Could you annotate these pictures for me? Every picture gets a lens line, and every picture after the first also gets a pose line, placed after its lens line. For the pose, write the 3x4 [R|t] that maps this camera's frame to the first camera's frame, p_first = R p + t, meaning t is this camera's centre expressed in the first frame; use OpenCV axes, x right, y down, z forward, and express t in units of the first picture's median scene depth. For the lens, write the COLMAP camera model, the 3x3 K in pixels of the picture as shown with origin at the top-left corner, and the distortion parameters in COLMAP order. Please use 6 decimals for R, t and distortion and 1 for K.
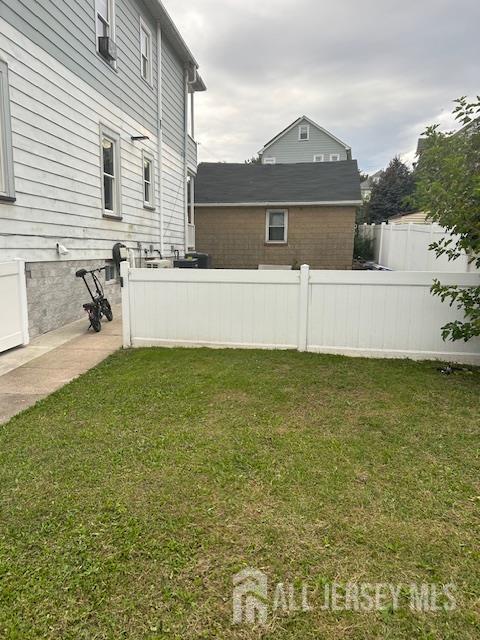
lens RADIAL K [[482.2, 0, 242.8], [0, 482.2, 324.9], [0, 0, 1]] dist [0.032697, -0.032213]
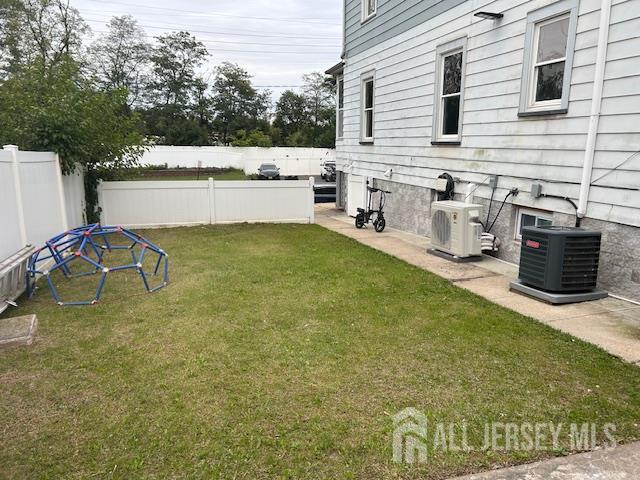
lens RADIAL K [[482.2, 0, 319.7], [0, 482.2, 239.6], [0, 0, 1]] dist [0.032697, -0.032213]
pose [[-0.915048, 0.064751, -0.398114, 0.230510], [-0.075905, 0.941750, 0.327637, -0.255441], [0.396138, 0.330022, -0.856831, 1.337162]]
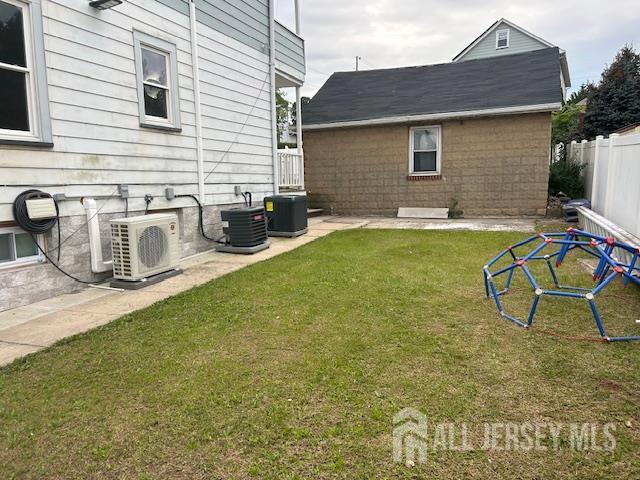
lens RADIAL K [[482.2, 0, 326.2], [0, 482.2, 243.2], [0, 0, 1]] dist [0.032697, -0.032213]
pose [[0.967285, 0.003456, -0.253668, 0.155634], [-0.010470, 0.999599, -0.026307, -0.079595], [0.253476, 0.028102, 0.966934, 0.448779]]
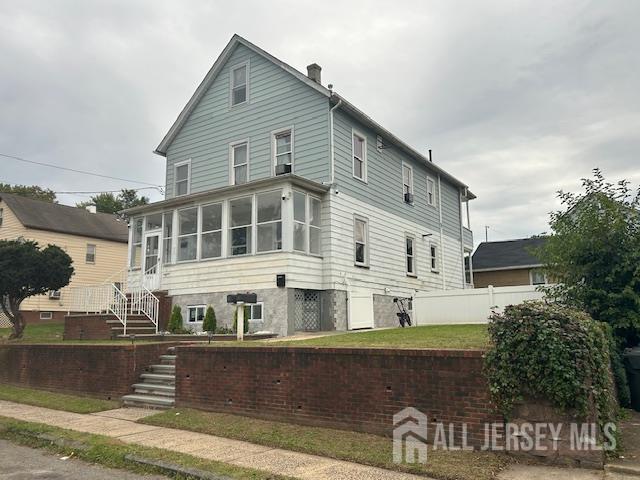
lens RADIAL K [[482.2, 0, 314.2], [0, 482.2, 242.9], [0, 0, 1]] dist [0.032697, -0.032213]
pose [[0.881200, -0.099545, -0.462143, 0.220564], [-0.055747, 0.948877, -0.310684, 0.204944], [0.469444, 0.299538, 0.830601, -0.622225]]
